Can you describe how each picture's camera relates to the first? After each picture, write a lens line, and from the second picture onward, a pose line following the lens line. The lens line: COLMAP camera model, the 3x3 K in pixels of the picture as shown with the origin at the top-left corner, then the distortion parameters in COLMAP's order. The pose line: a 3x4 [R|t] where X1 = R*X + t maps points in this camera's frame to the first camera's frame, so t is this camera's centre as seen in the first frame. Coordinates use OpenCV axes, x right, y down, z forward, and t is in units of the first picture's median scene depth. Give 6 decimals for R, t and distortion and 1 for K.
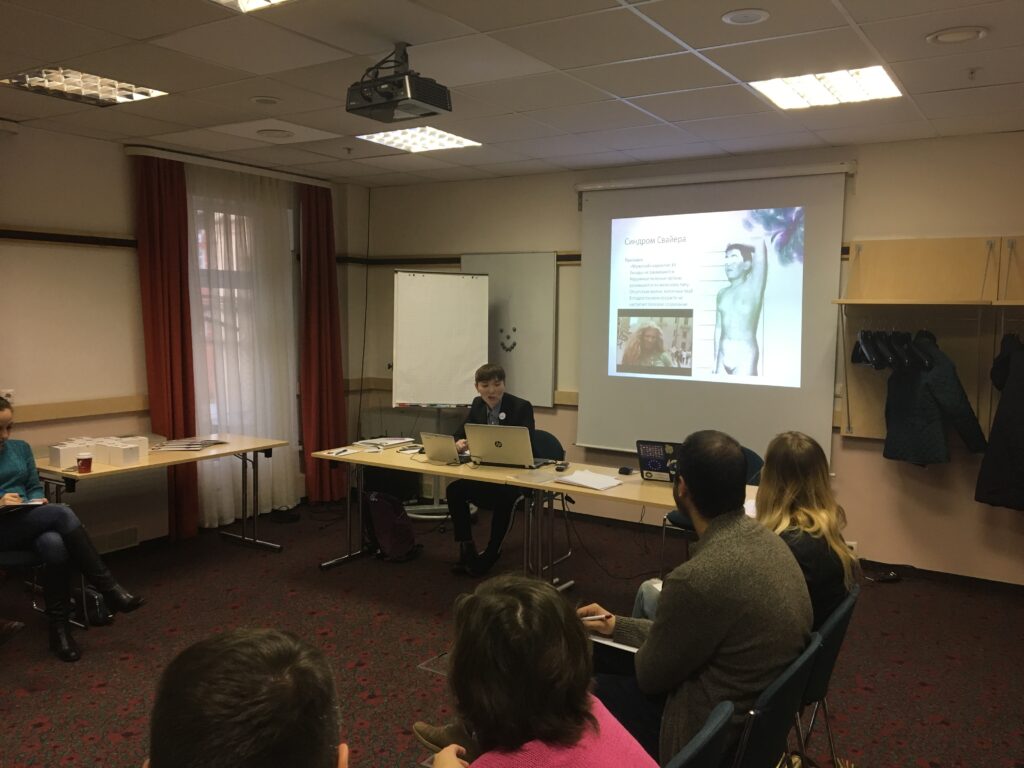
lens RADIAL K [[865.0, 0, 508.3], [0, 865.0, 398.6], [0, 0, 1]] dist [0.057845, -0.065164]
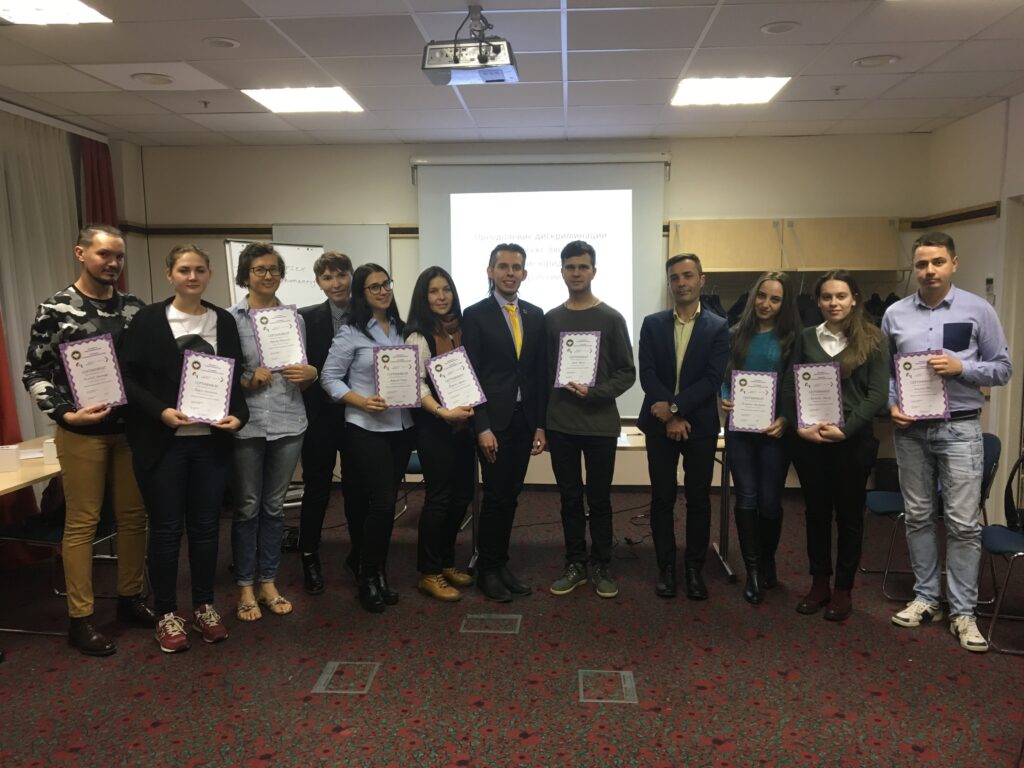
lens RADIAL K [[861.1, 0, 512.0], [0, 861.1, 384.0], [0, 0, 1]] dist [0.060810, -0.005053]
pose [[0.876612, -0.066895, 0.476525, -0.320369], [0.064978, 0.997676, 0.020522, 0.004010], [-0.476790, 0.012973, 0.878922, 0.056299]]
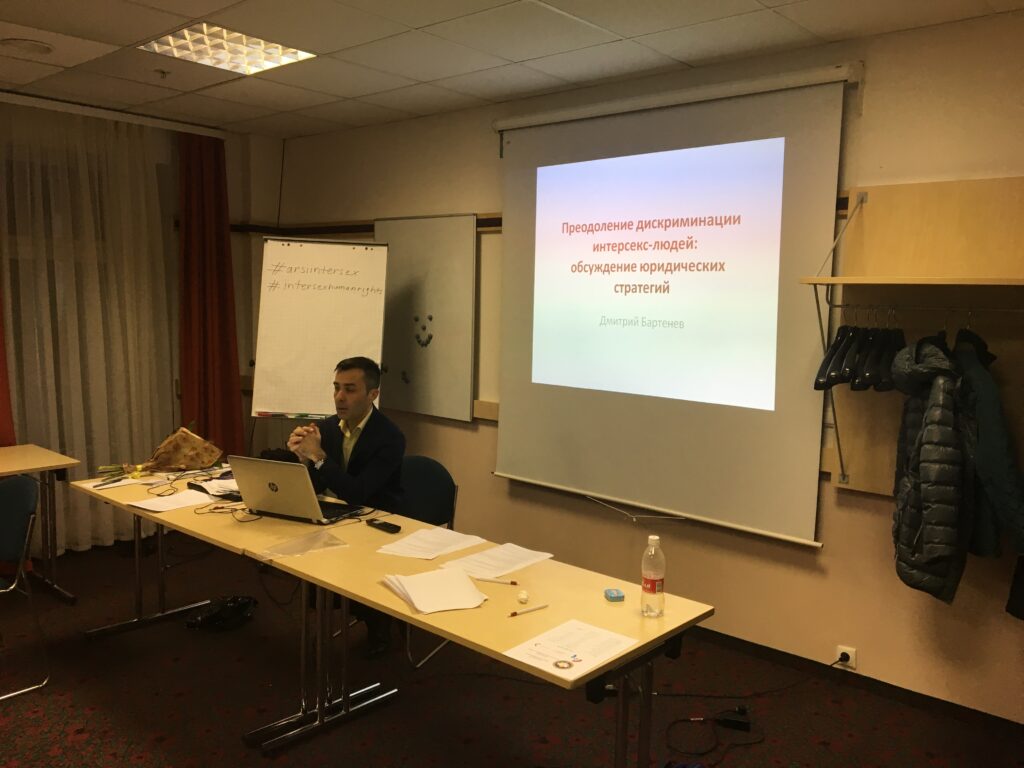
lens RADIAL K [[865.0, 0, 508.3], [0, 865.0, 398.6], [0, 0, 1]] dist [0.057845, -0.065164]
pose [[0.988015, 0.027545, -0.151882, 0.208089], [-0.025318, 0.999542, 0.016578, -0.024676], [0.152269, -0.012534, 0.988260, 0.272062]]
